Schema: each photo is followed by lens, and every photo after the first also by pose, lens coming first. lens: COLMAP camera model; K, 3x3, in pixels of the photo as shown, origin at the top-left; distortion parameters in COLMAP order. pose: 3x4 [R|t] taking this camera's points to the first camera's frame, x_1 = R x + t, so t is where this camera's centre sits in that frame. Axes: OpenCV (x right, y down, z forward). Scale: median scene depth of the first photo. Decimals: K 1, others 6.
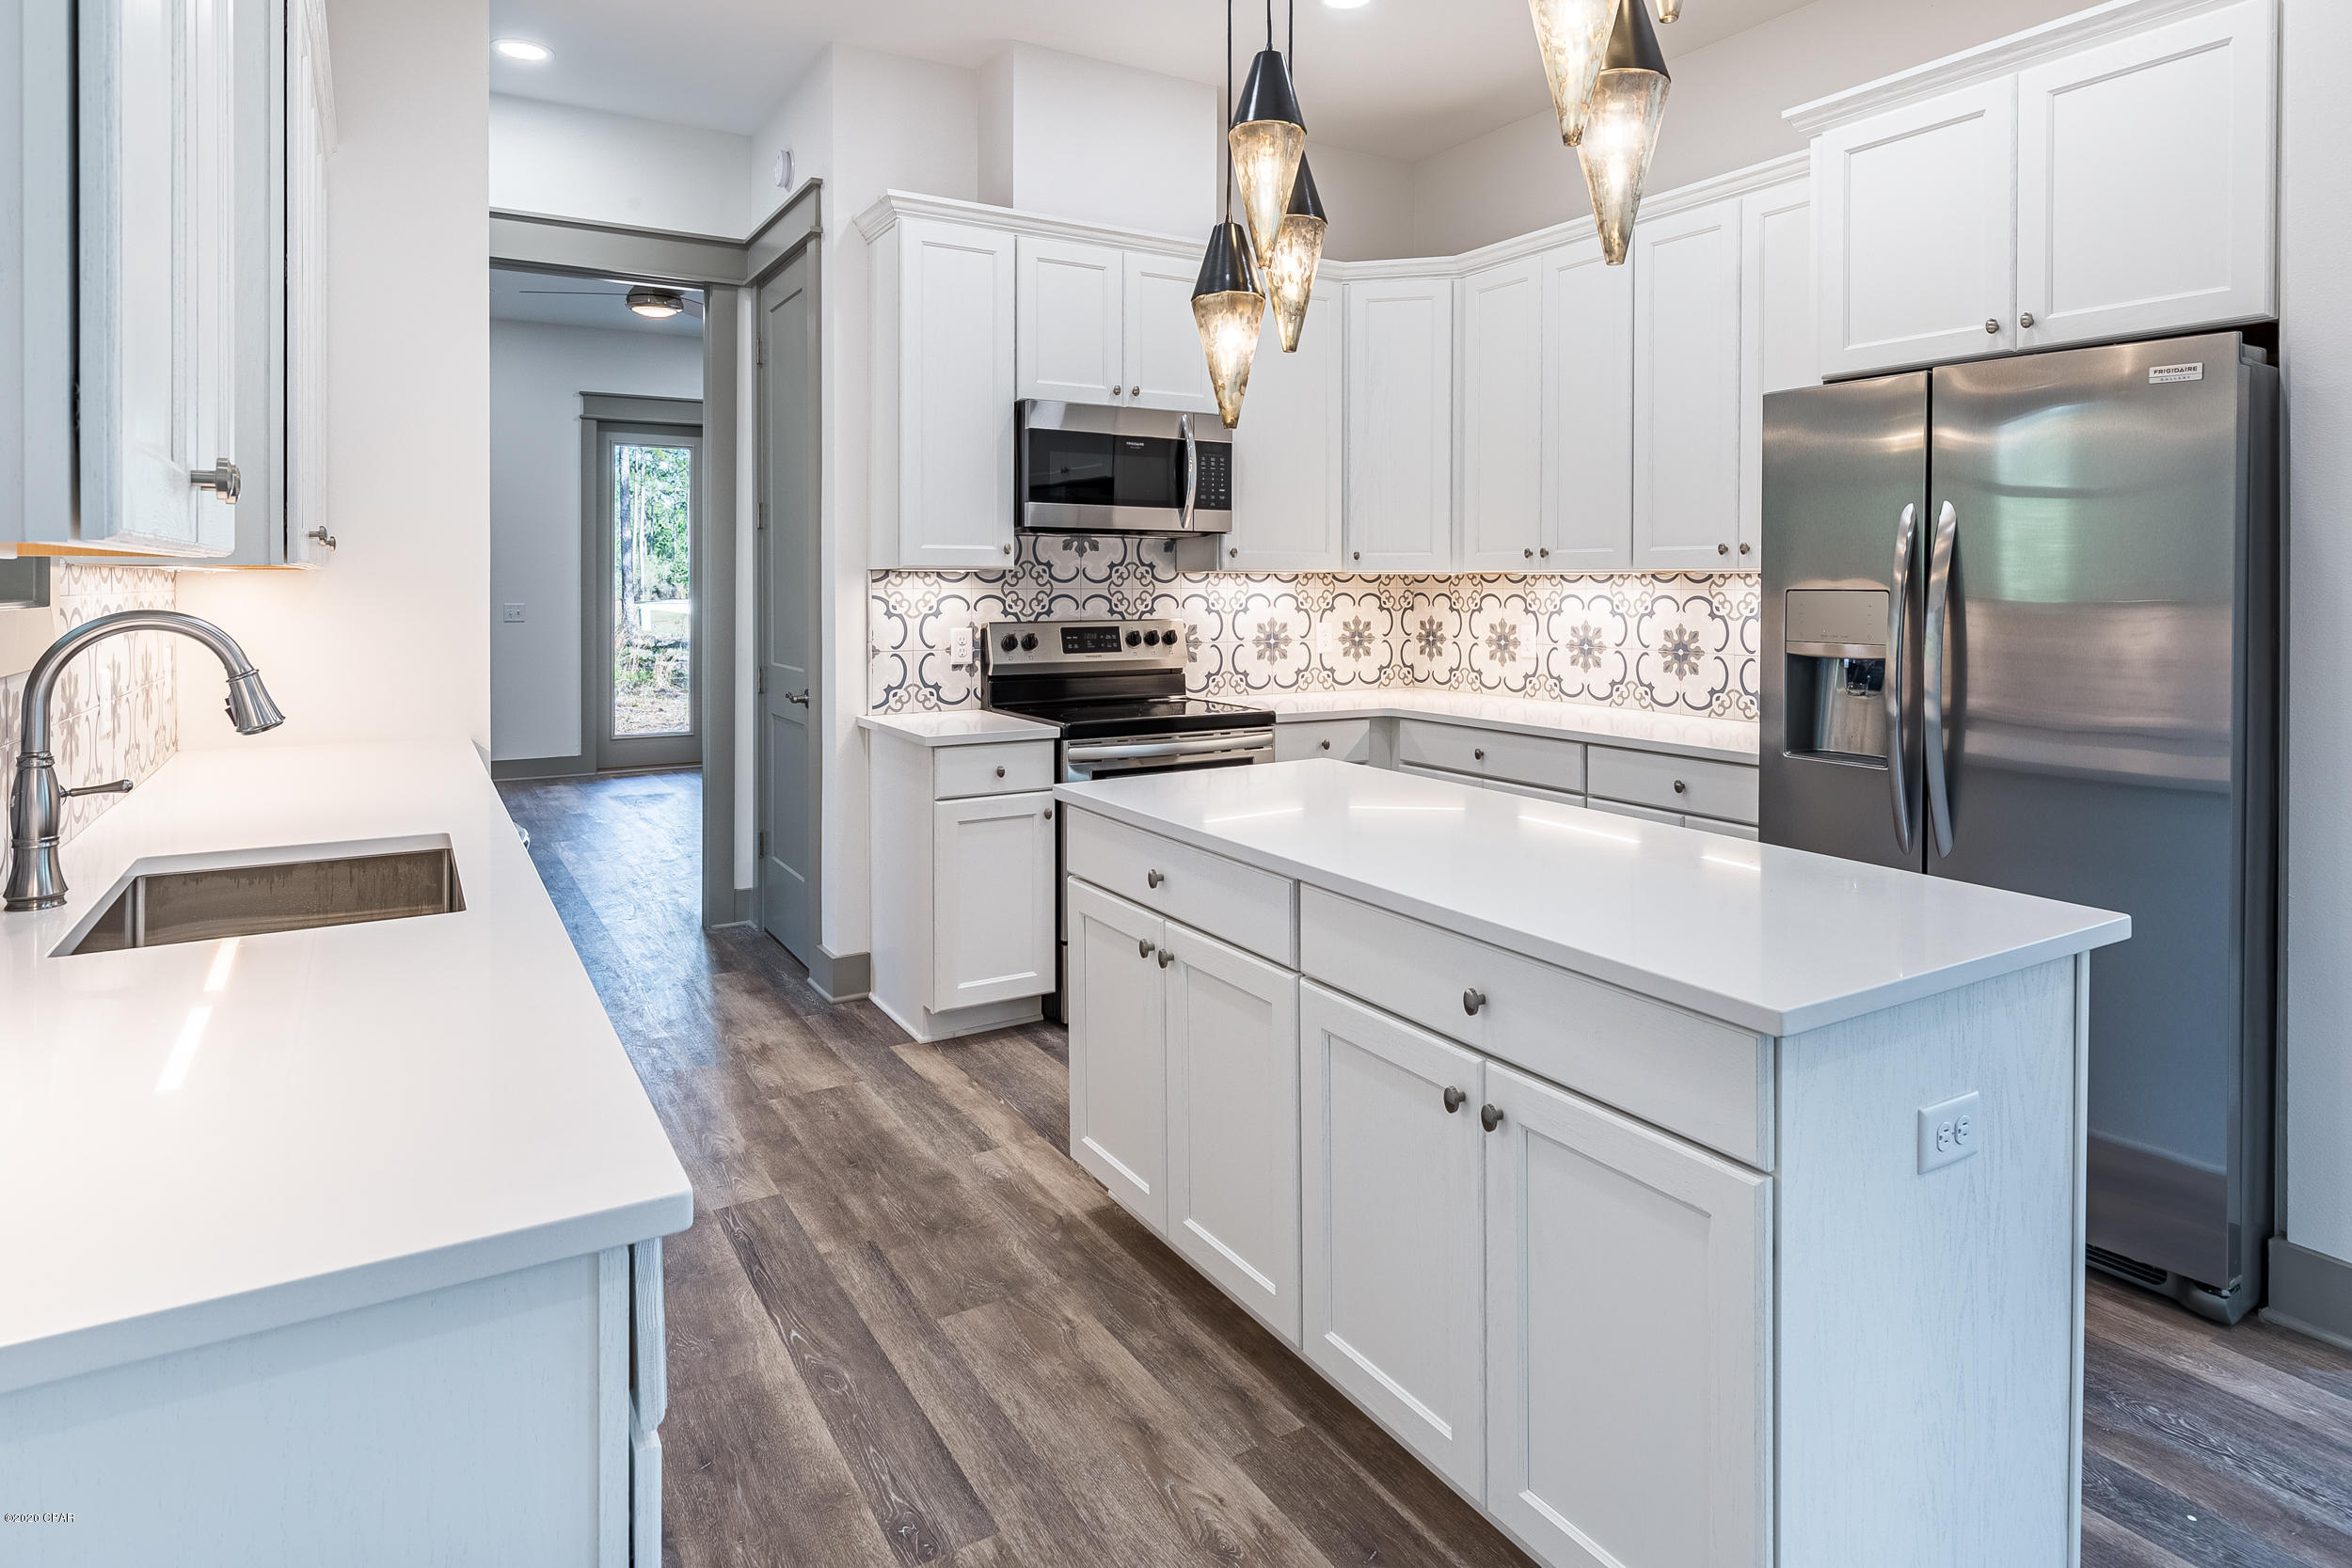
lens RADIAL K [[1325.9, 0, 1178.7], [0, 1325.9, 589.1], [0, 0, 1]] dist [0.005478, 0.002007]
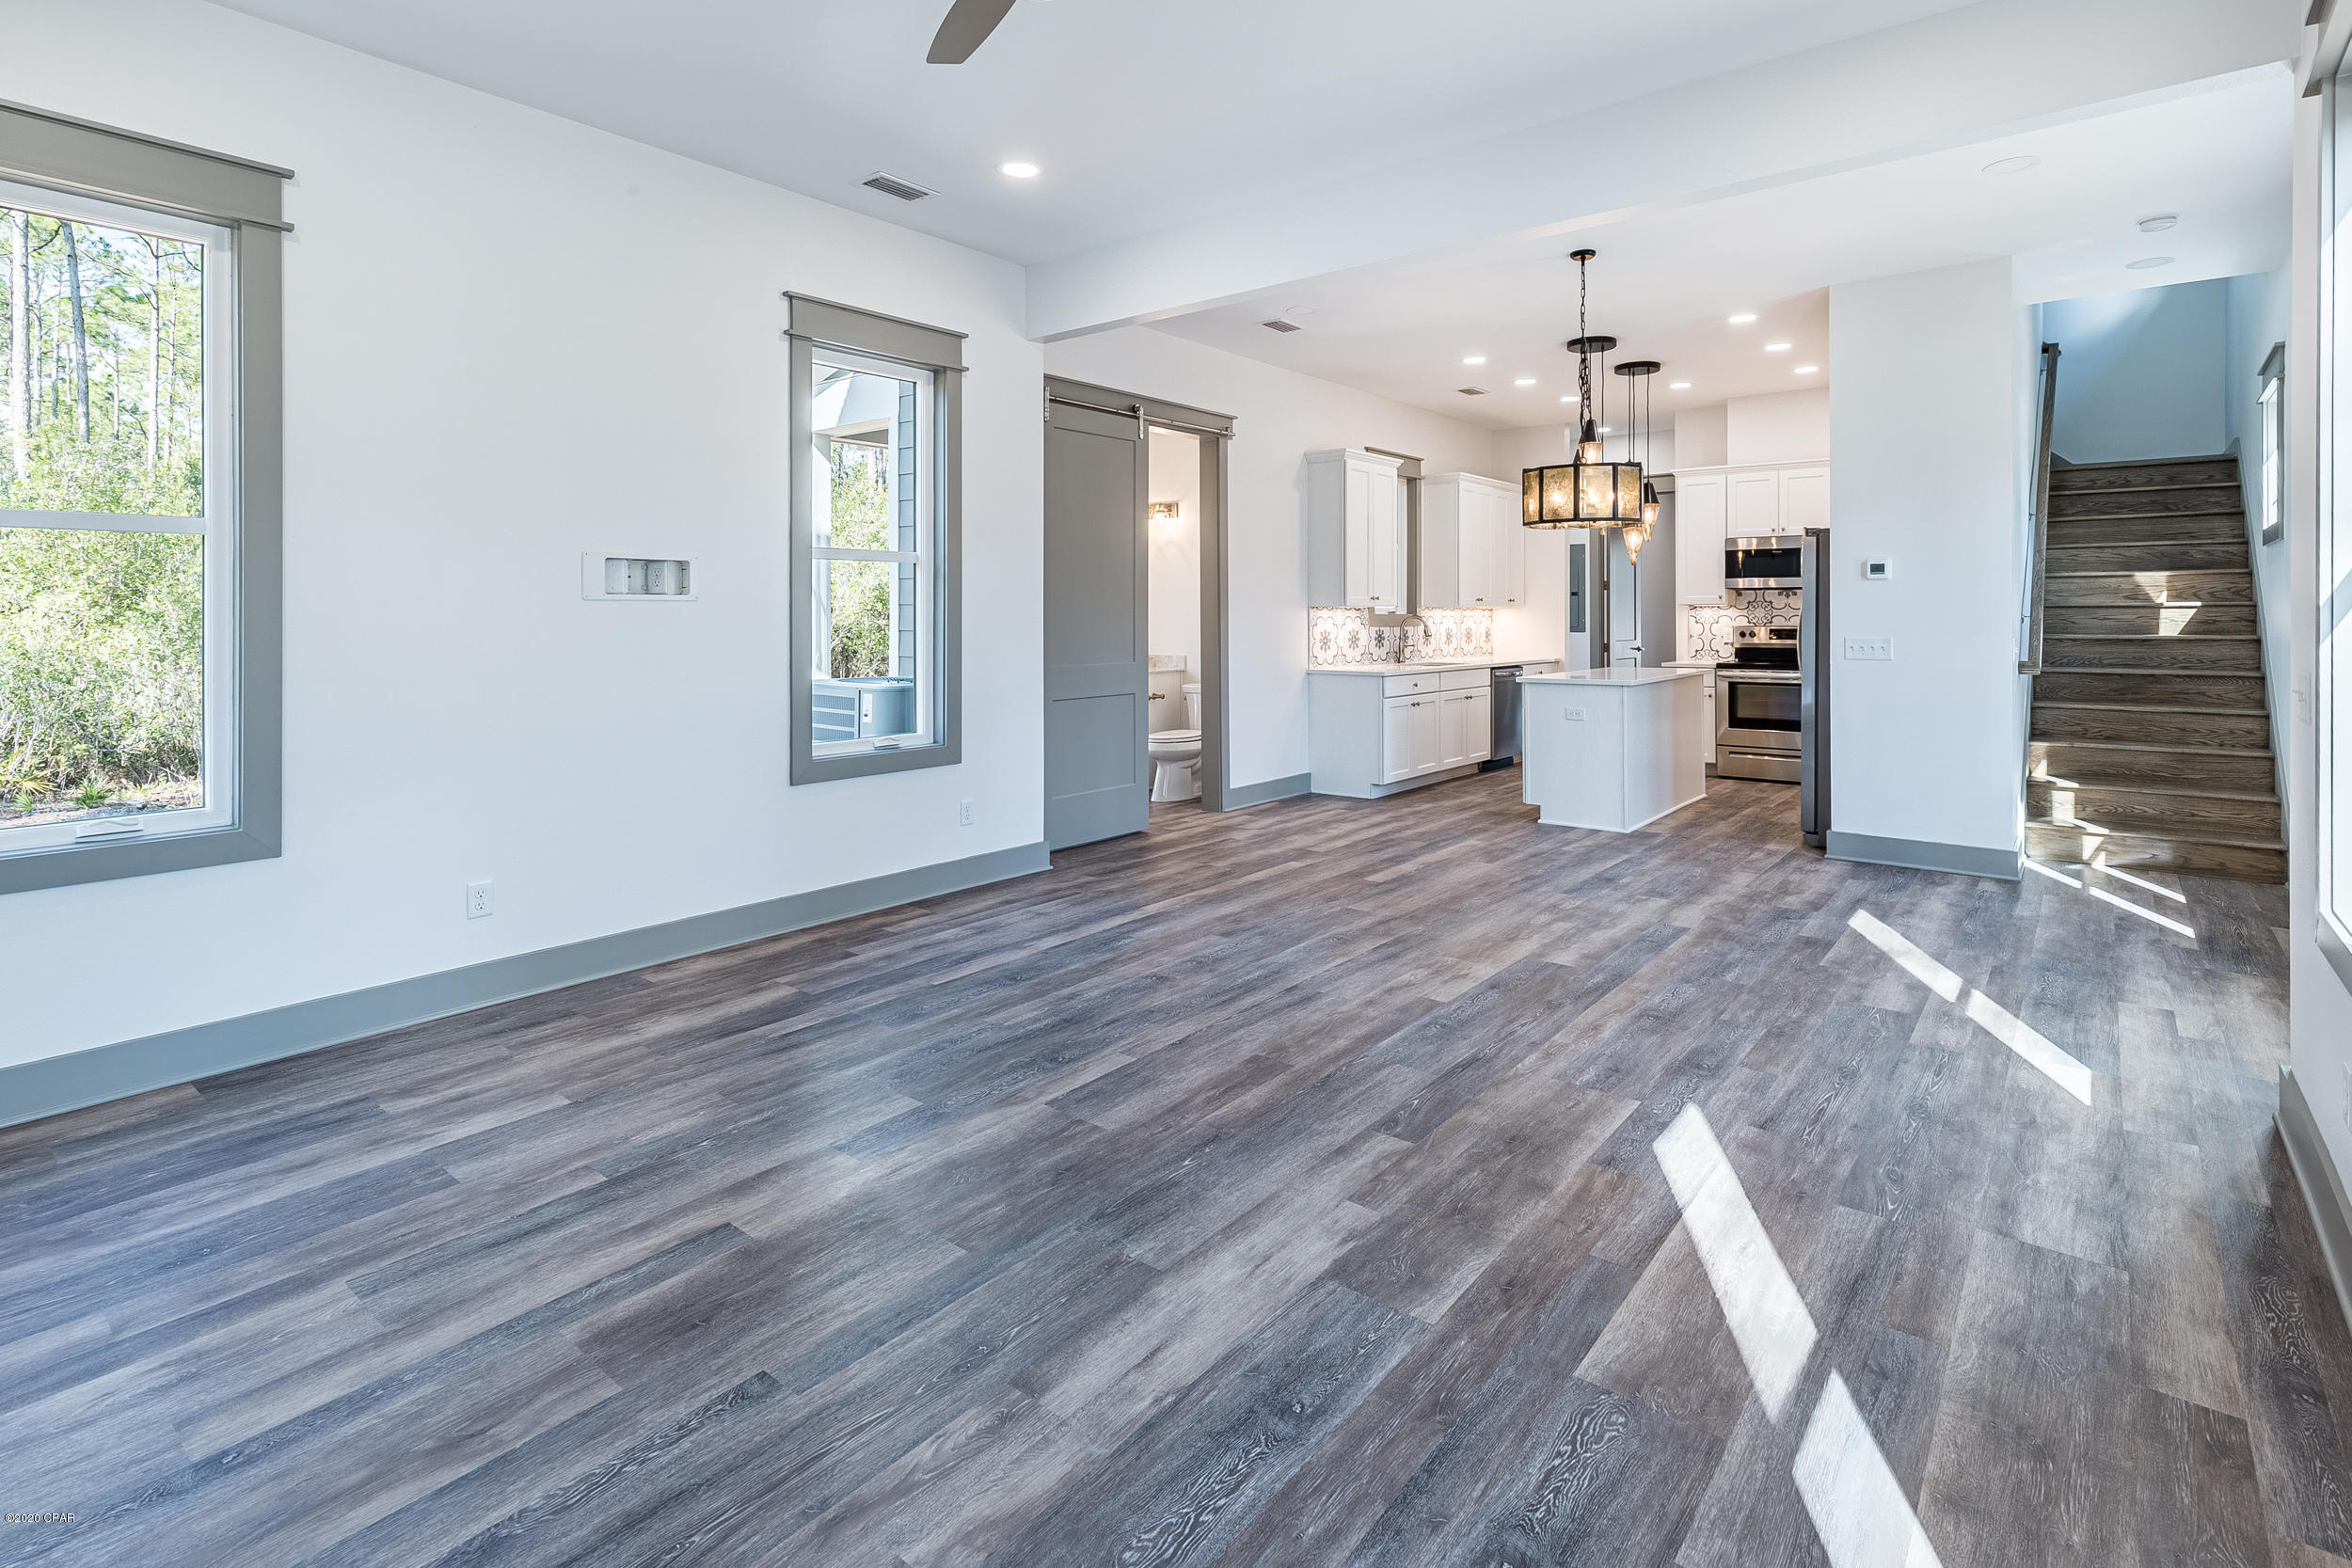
lens RADIAL K [[1125.8, 0, 1247.2], [0, 1125.8, 615.7], [0, 0, 1]] dist [0.003989, 0.000075]
pose [[0.385029, -0.001112, -0.922904, 1.490915], [-0.003342, 0.999991, -0.002600, 0.014668], [0.922898, 0.004086, 0.385022, -0.674004]]
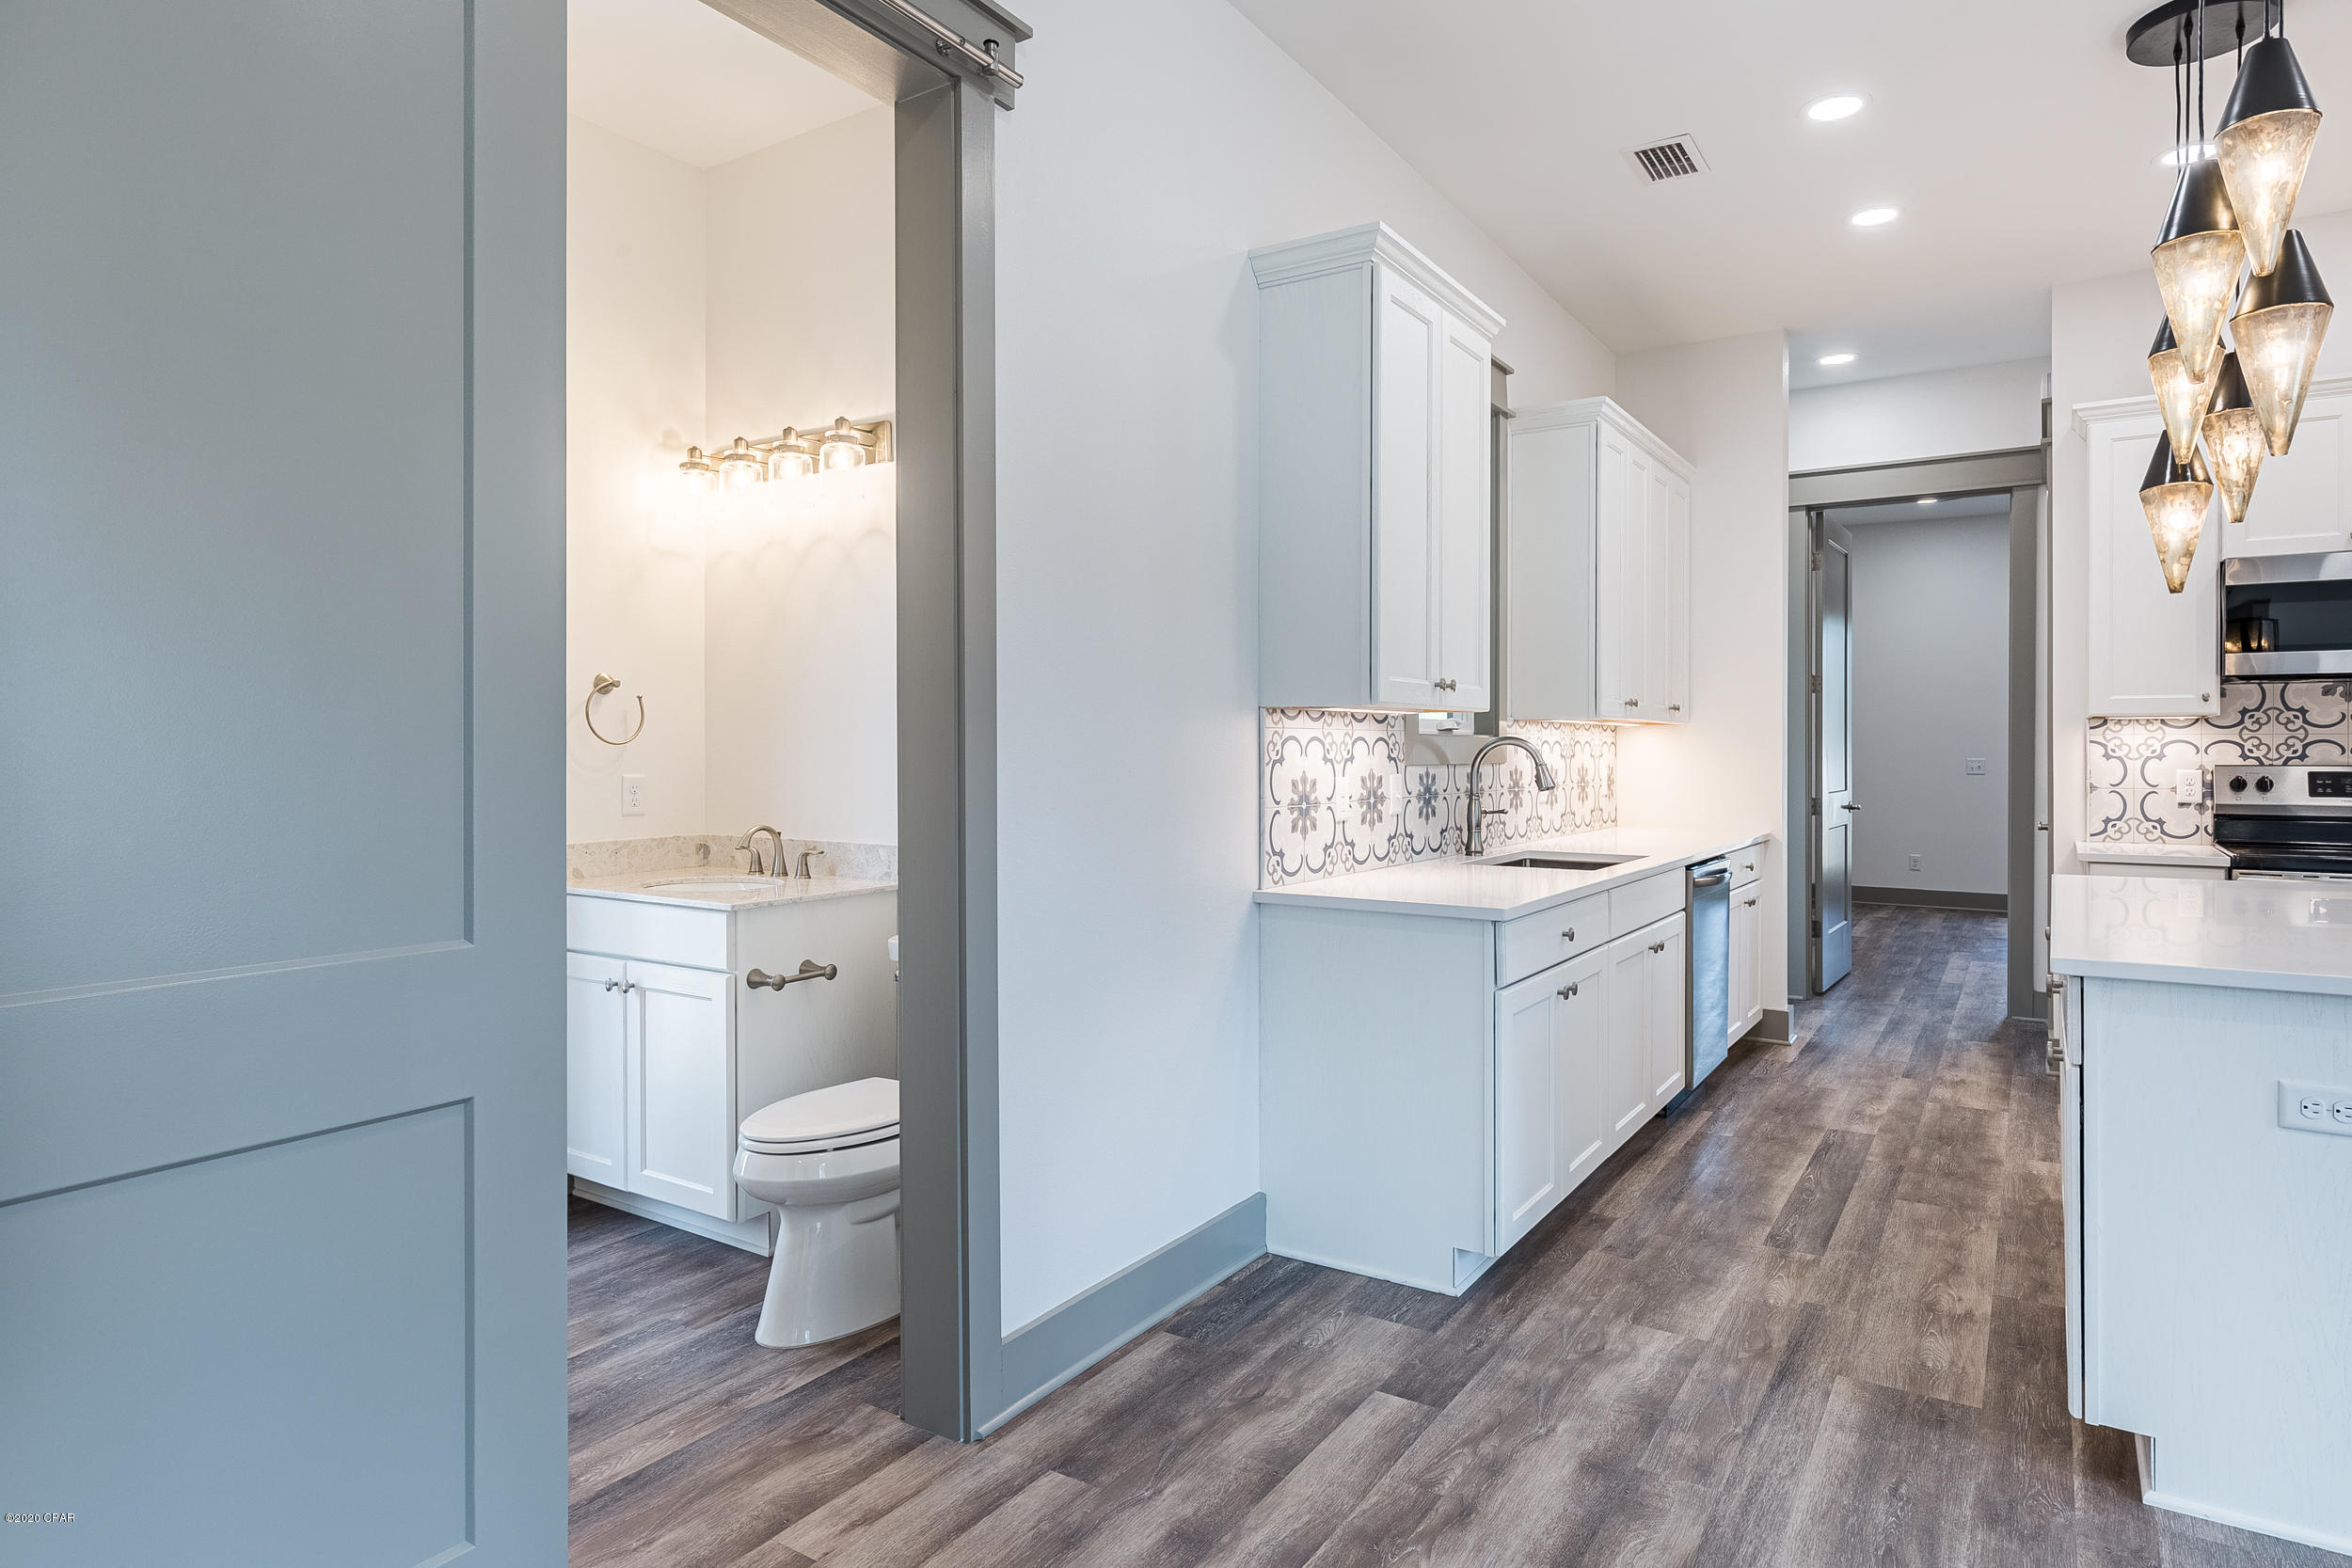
lens RADIAL K [[1295.4, 0, 1238.4], [0, 1295.4, 751.9], [0, 0, 1]] dist [0.000801, 0.000864]
pose [[0.459647, 0.000901, -0.888101, 0.443950], [-0.005496, 0.999983, -0.001830, 0.021336], [0.888084, 0.005722, 0.459645, -0.205196]]
